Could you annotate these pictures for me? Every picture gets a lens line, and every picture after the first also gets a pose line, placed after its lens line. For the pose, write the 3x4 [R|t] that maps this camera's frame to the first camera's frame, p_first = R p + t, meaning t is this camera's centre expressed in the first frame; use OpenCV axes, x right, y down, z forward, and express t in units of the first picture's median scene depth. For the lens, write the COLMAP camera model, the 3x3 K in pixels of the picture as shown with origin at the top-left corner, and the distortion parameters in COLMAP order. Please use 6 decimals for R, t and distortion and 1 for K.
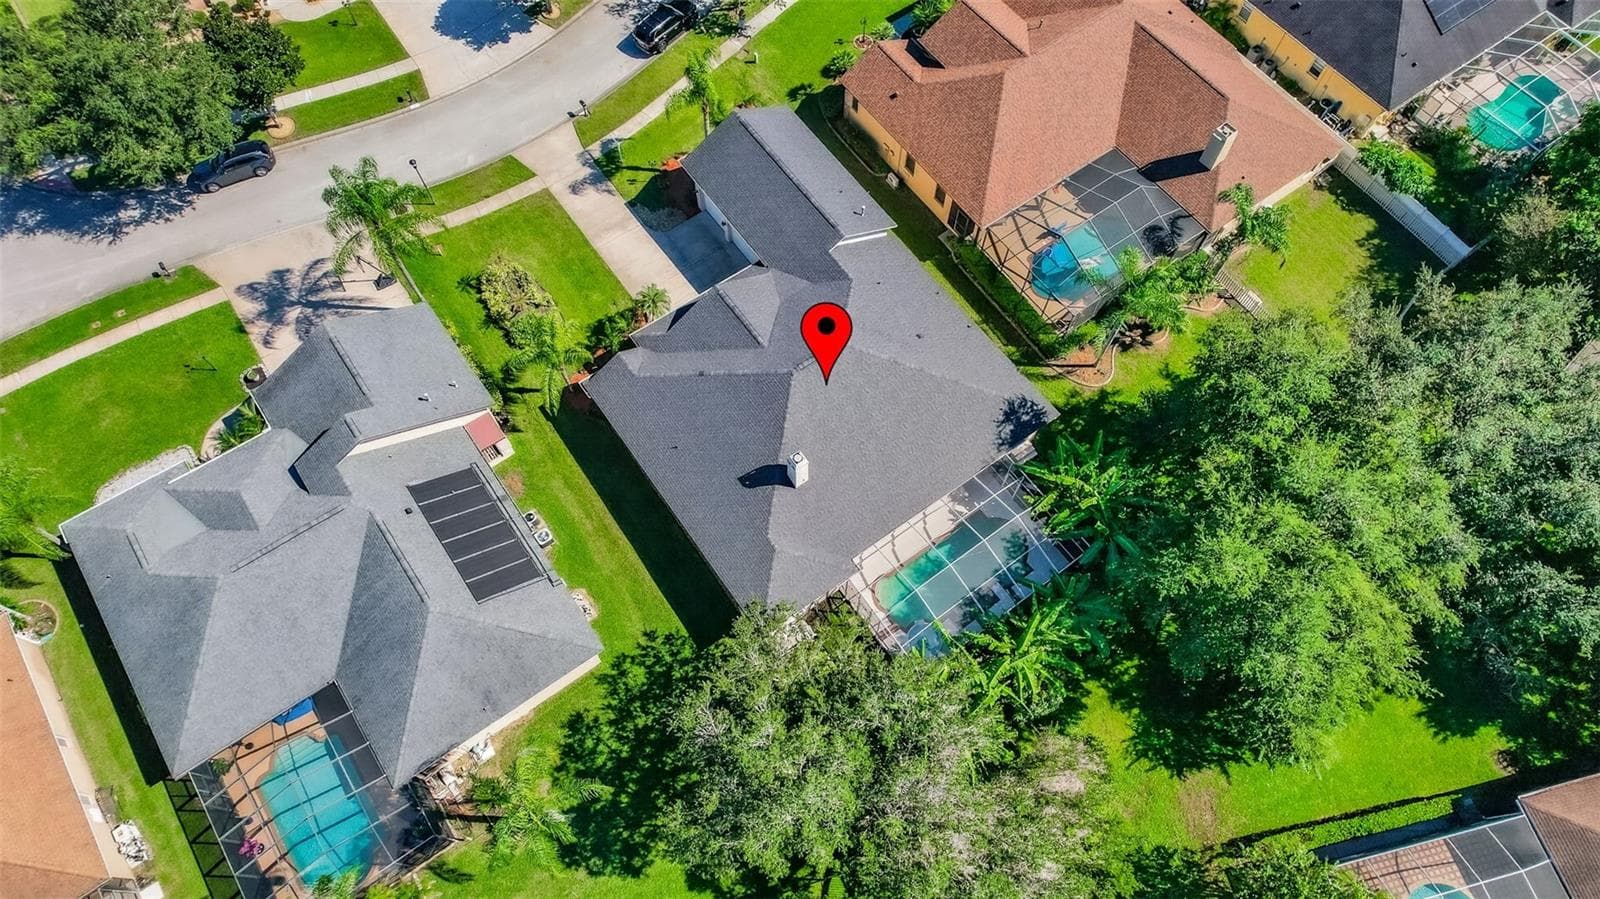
lens RADIAL K [[980.2, 0, 794.5], [0, 980.2, 439.8], [0, 0, 1]] dist [0.102250, -0.067701]
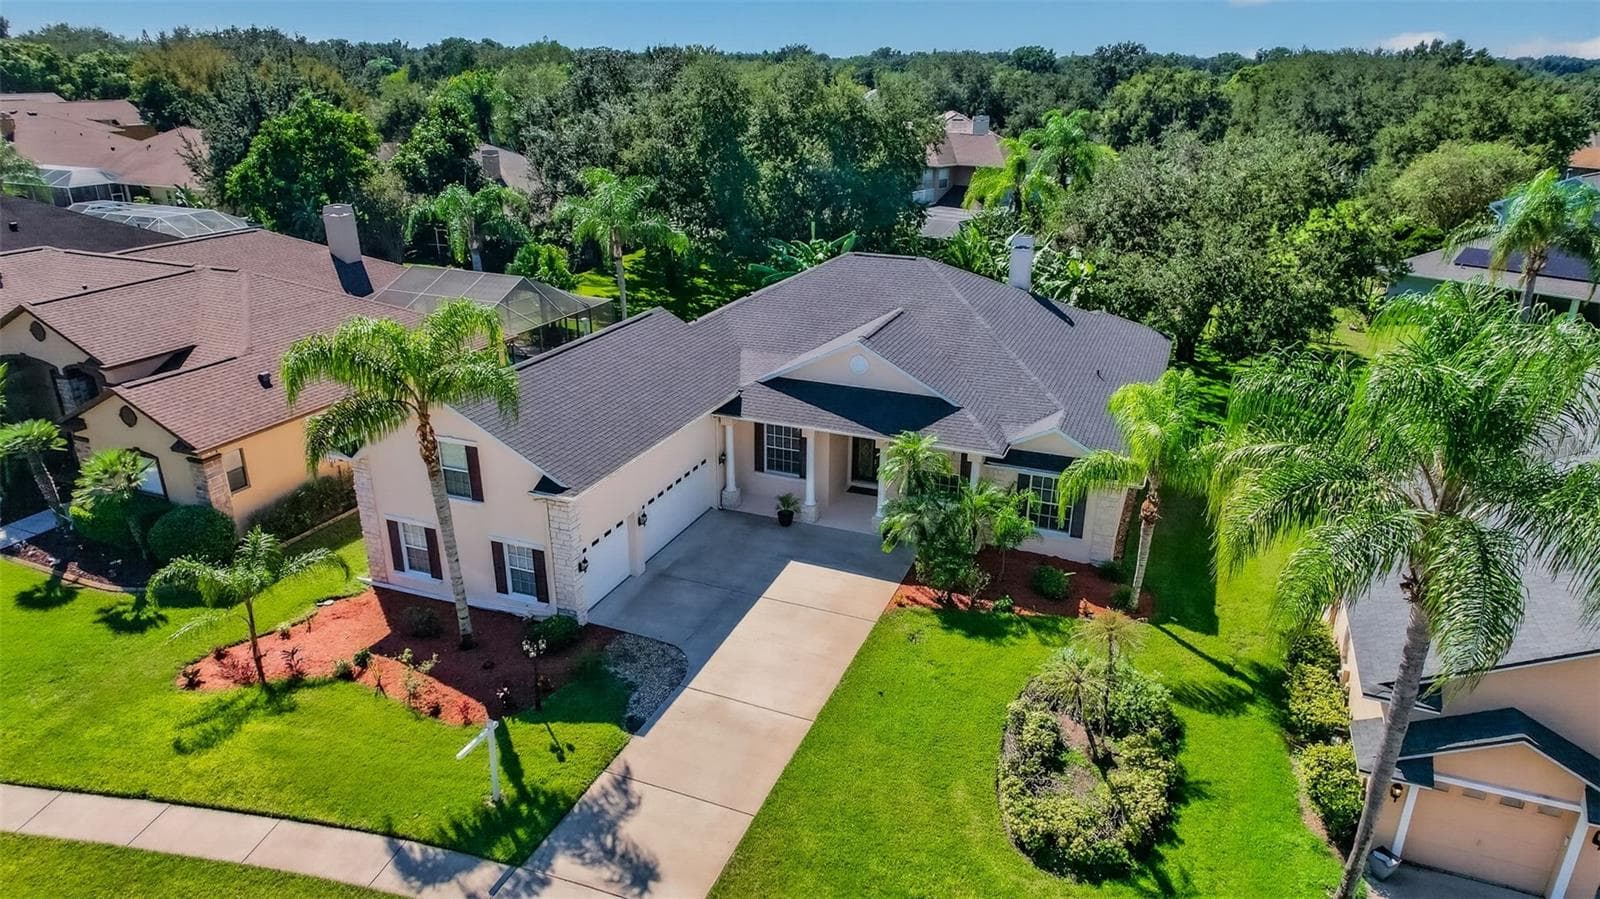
lens RADIAL K [[995.2, 0, 801.4], [0, 995.2, 464.8], [0, 0, 1]] dist [0.089206, -0.063058]
pose [[-0.541066, -0.319884, 0.777767, -0.546139], [0.755225, 0.222048, 0.616709, -0.533822], [-0.369977, 0.921069, 0.121442, 1.042907]]
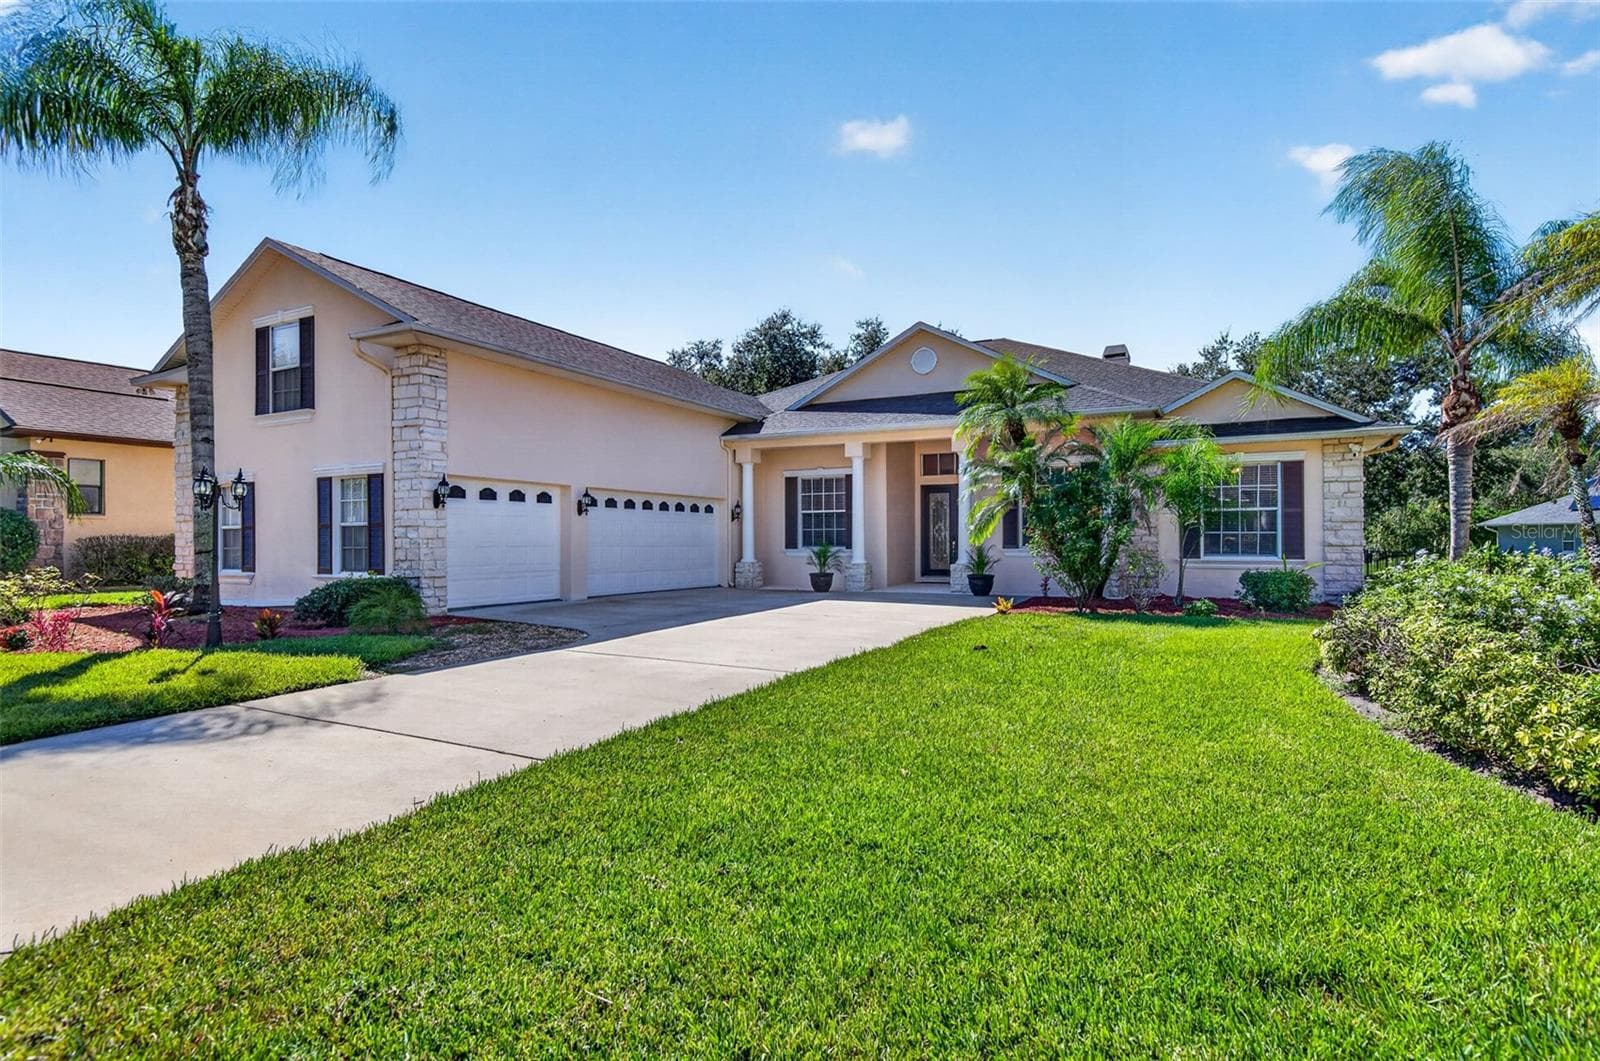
lens RADIAL K [[806.2, 0, 804.0], [0, 806.2, 540.1], [0, 0, 1]] dist [0.002443, 0.000127]
pose [[-0.454296, 0.002191, 0.890848, -0.369123], [0.805218, 0.428806, 0.409573, -0.304123], [-0.381104, 0.903394, -0.196569, 1.206854]]
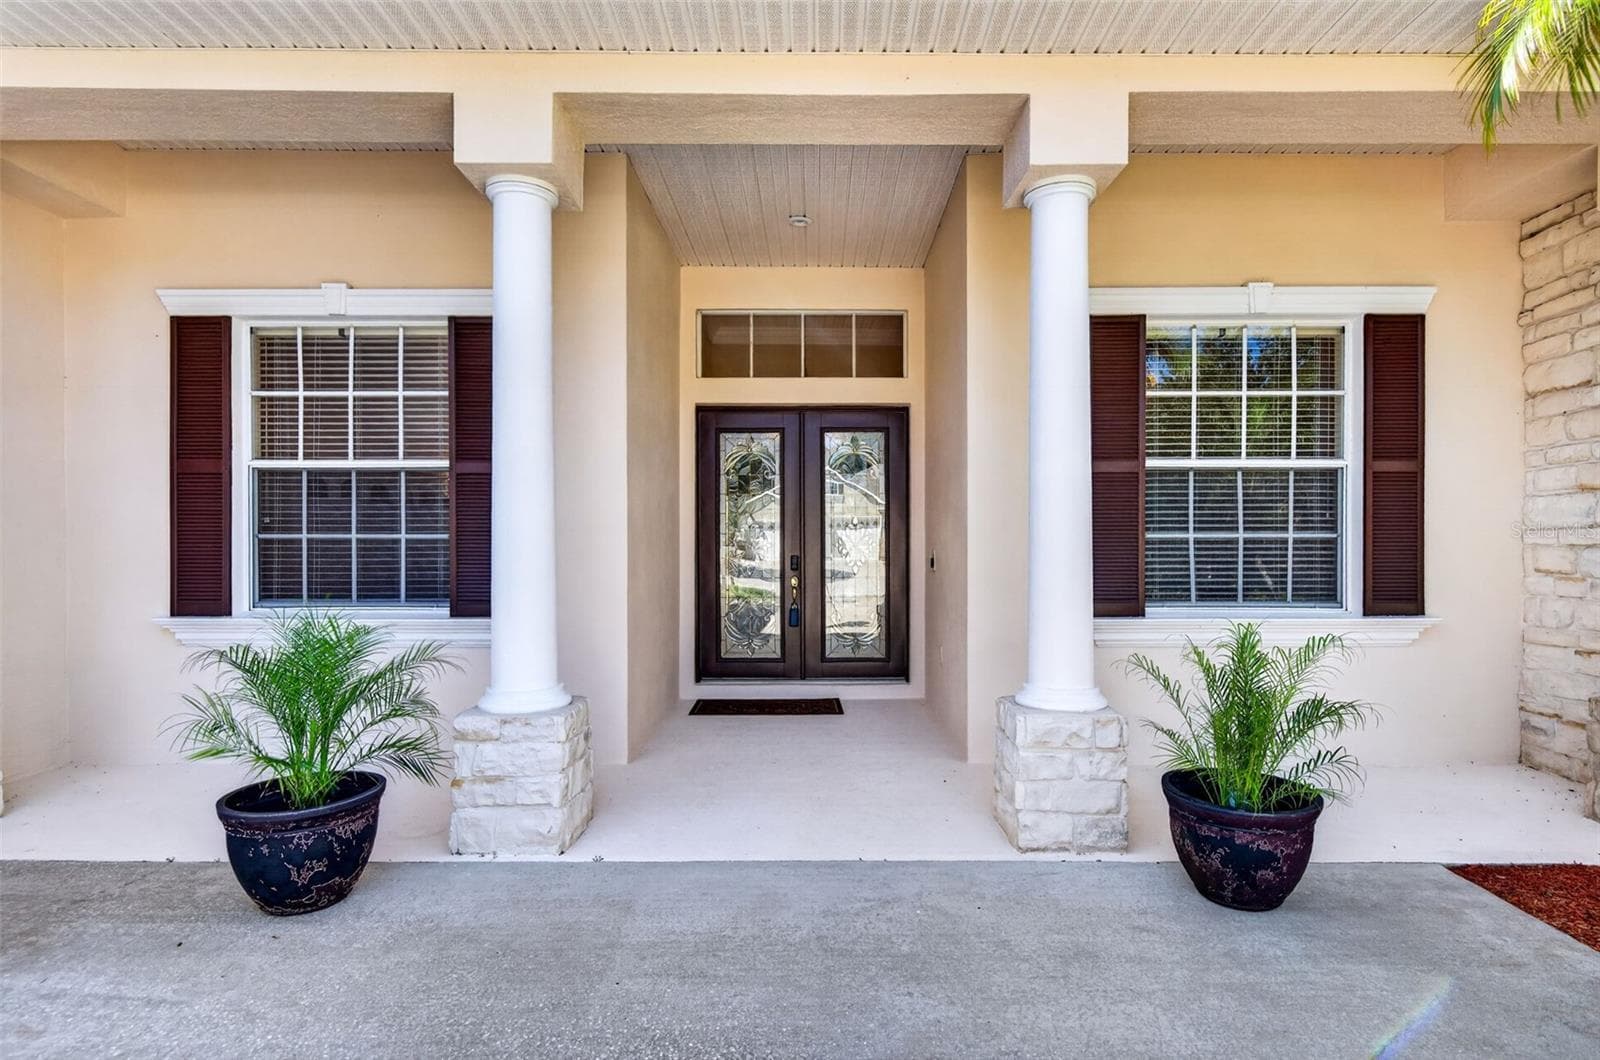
lens RADIAL K [[806.2, 0, 804.0], [0, 806.2, 539.6], [0, 0, 1]] dist [0.002443, 0.000127]
pose [[-0.817993, 0.010189, 0.575138, -0.130977], [0.520669, 0.438136, 0.732763, -0.183788], [-0.244522, 0.898851, -0.363697, 1.145381]]
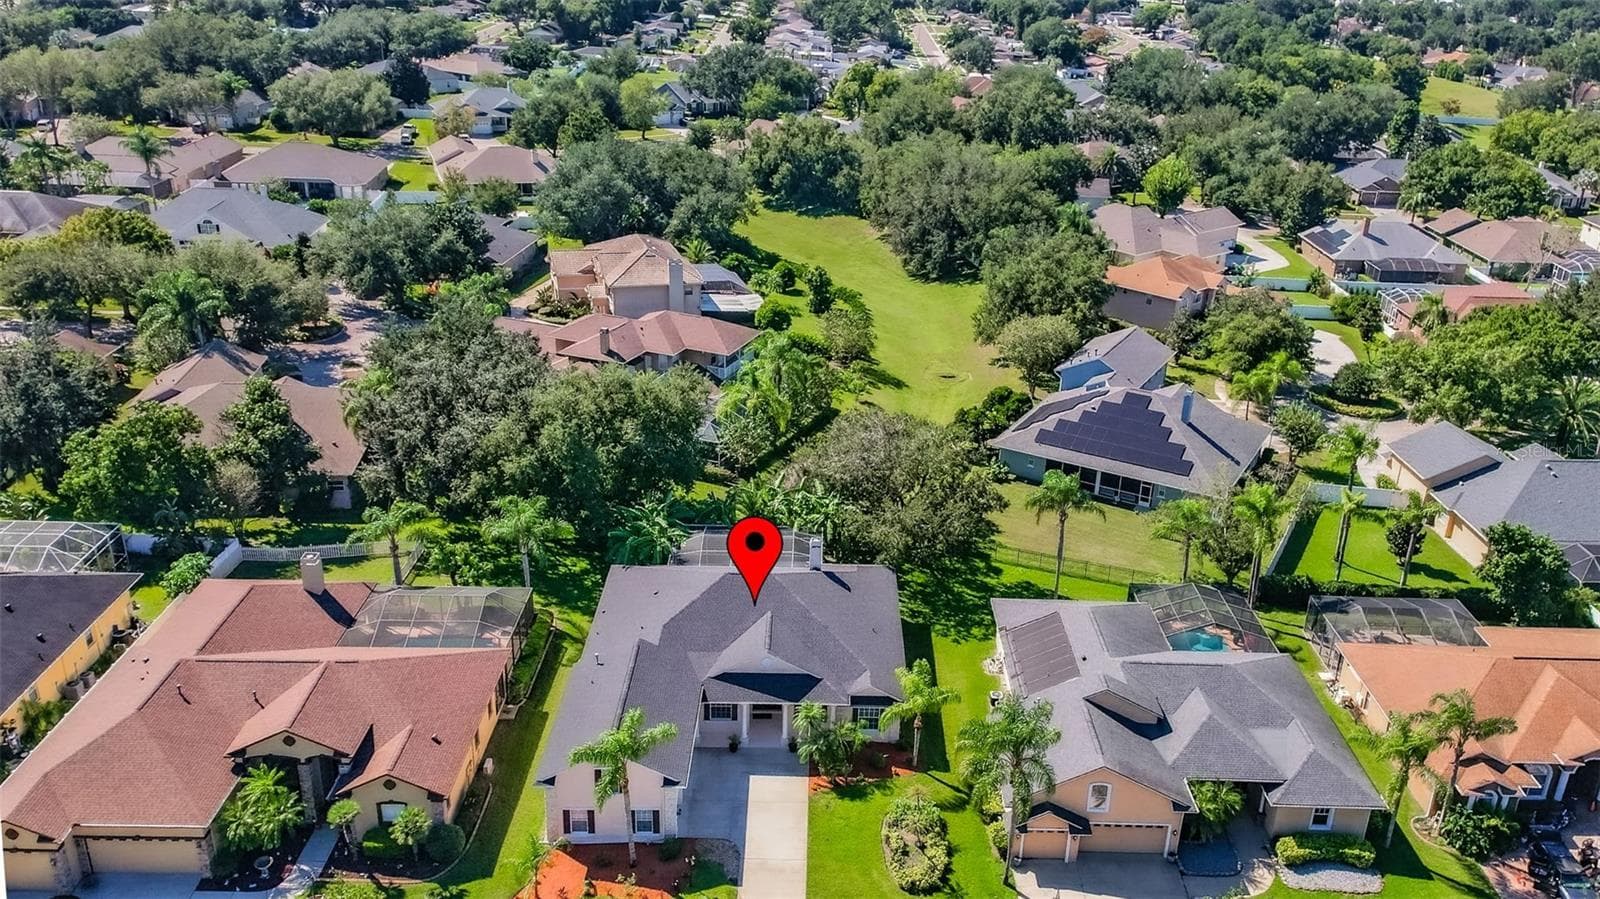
lens RADIAL K [[1284.0, 0, 873.1], [0, 1284.0, 457.7], [0, 0, 1]] dist [0.181473, -0.262326]
pose [[-0.833788, -0.256721, 0.488766, -0.849746], [0.476578, 0.112222, 0.871940, -1.418766], [-0.278696, 0.959948, 0.028778, 0.742511]]
